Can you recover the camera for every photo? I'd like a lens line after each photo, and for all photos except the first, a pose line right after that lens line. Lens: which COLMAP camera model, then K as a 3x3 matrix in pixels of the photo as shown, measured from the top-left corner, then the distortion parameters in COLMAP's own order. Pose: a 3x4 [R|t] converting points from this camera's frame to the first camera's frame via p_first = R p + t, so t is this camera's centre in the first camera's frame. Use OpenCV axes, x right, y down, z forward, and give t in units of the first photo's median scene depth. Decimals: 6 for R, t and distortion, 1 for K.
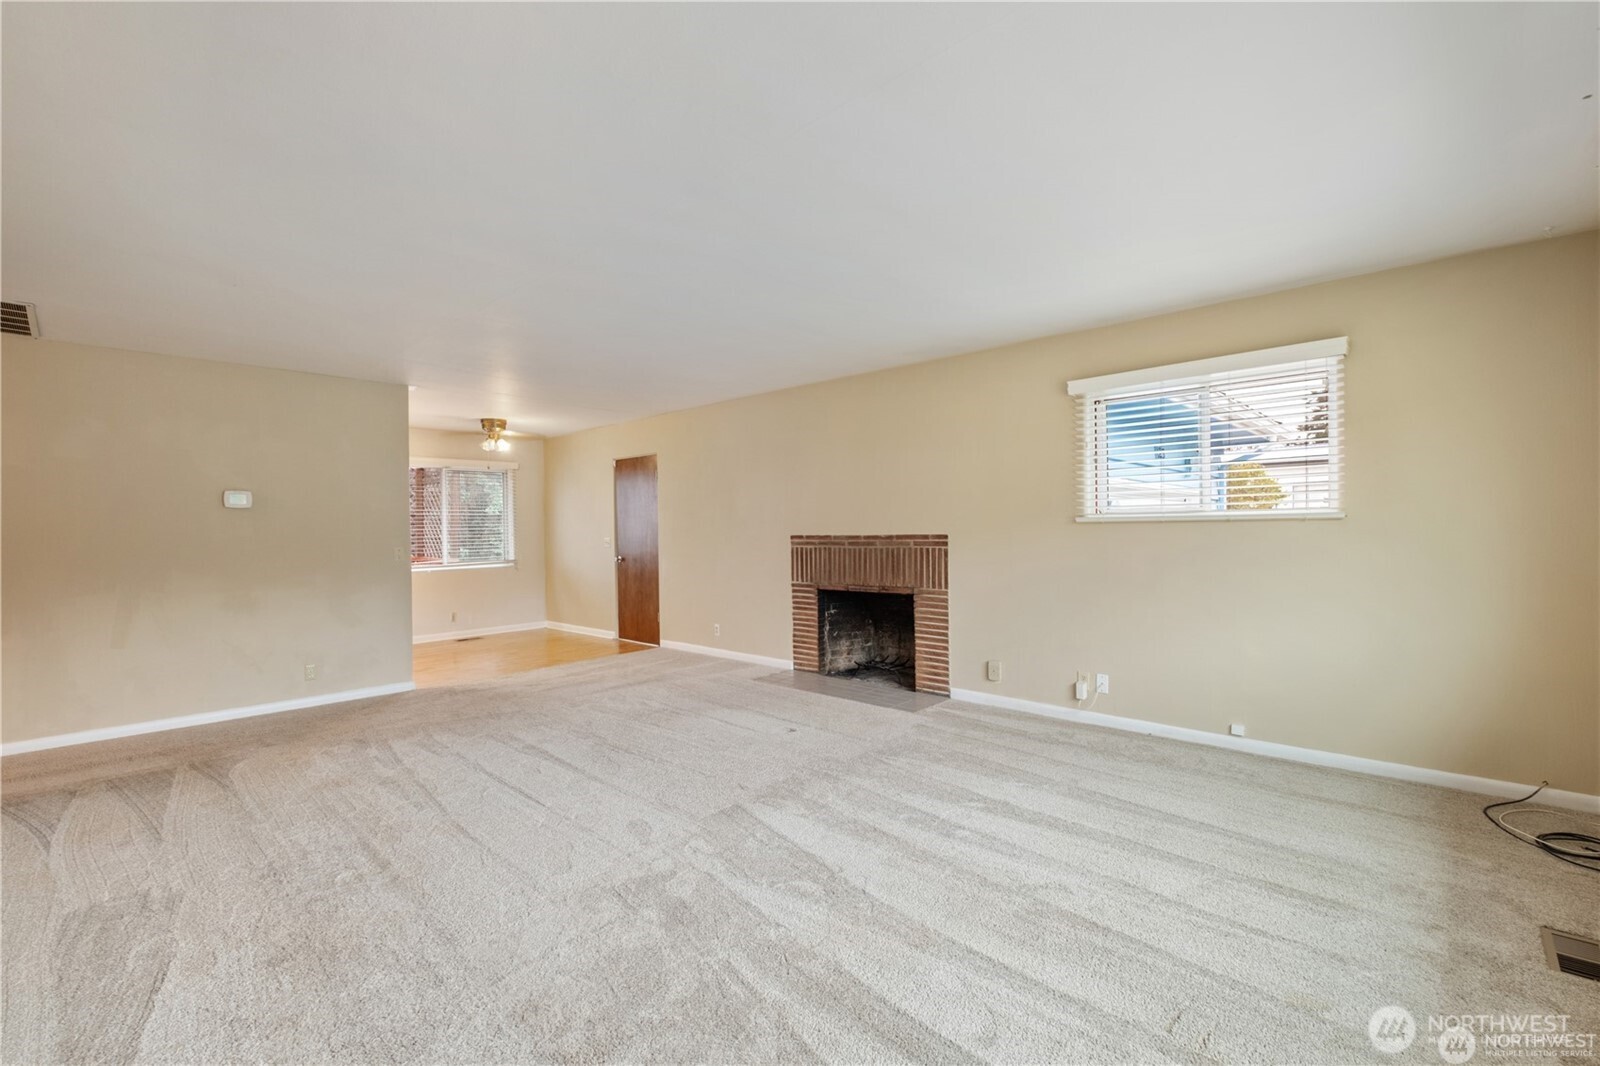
lens RADIAL K [[700.7, 0, 798.6], [0, 700.7, 535.7], [0, 0, 1]] dist [0.000361, -0.006223]
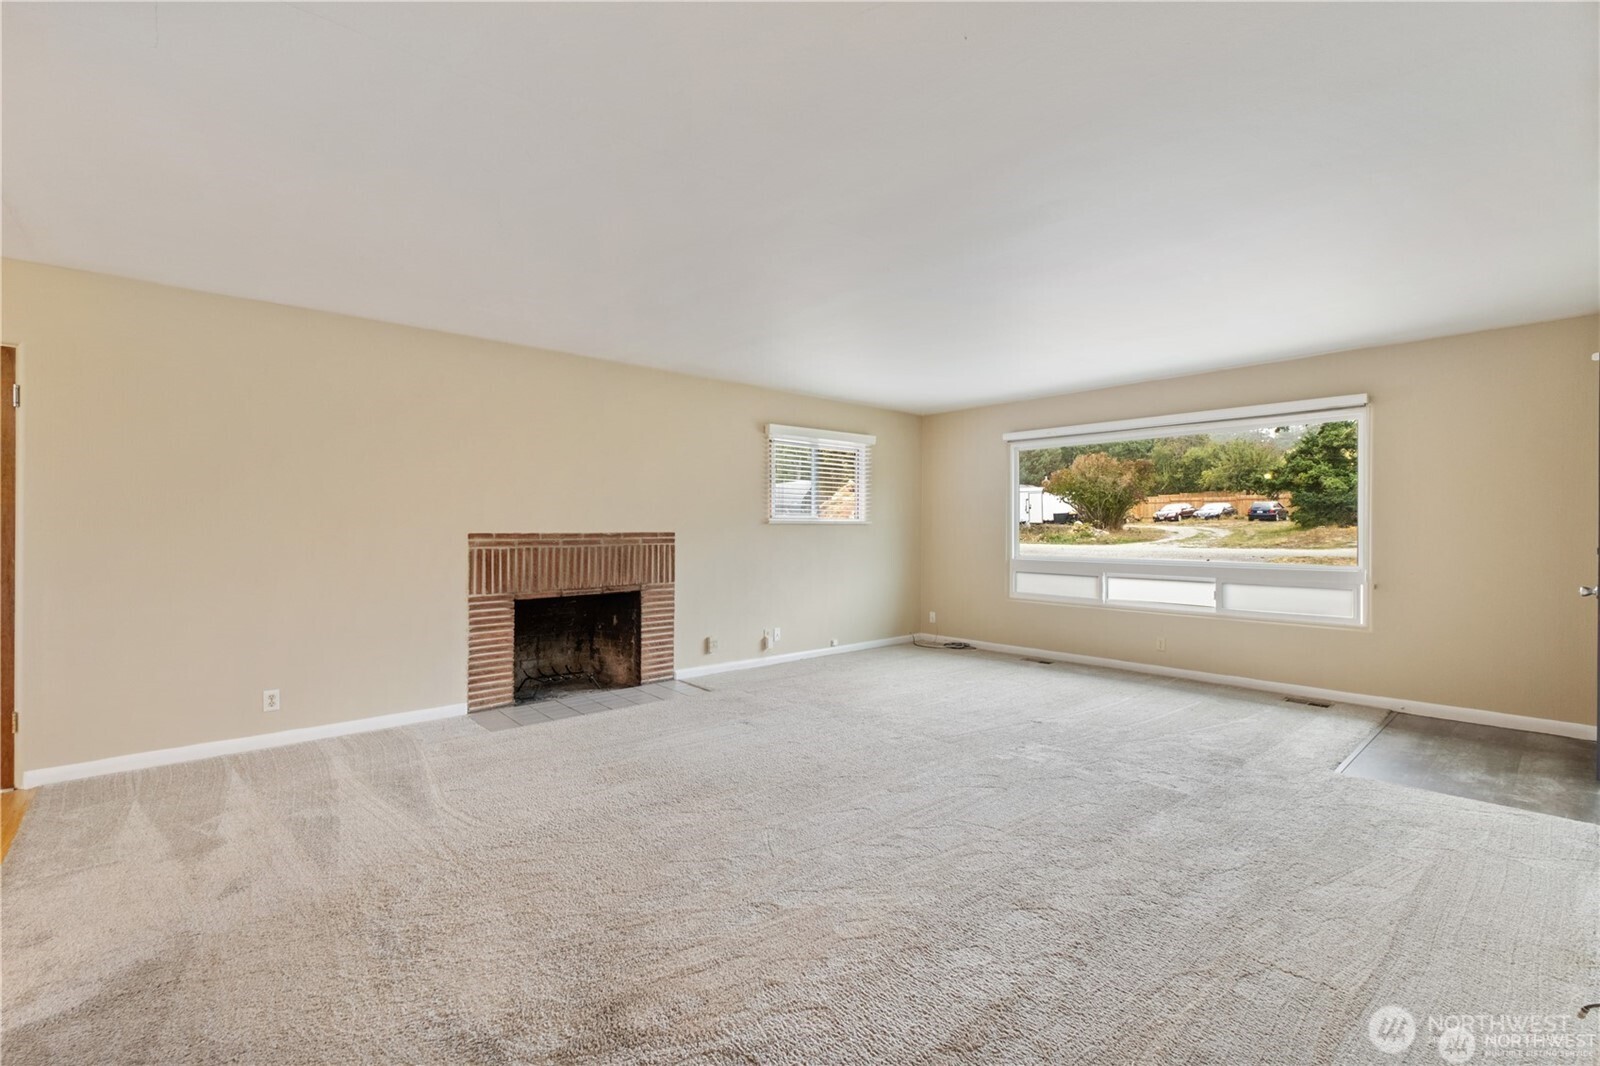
lens RADIAL K [[700.7, 0, 798.6], [0, 700.7, 535.7], [0, 0, 1]] dist [0.000361, -0.006223]
pose [[0.087207, -0.001791, 0.996189, -0.819961], [0.004102, 0.999991, 0.001439, 0.002739], [-0.996182, 0.003961, 0.087214, 0.666589]]
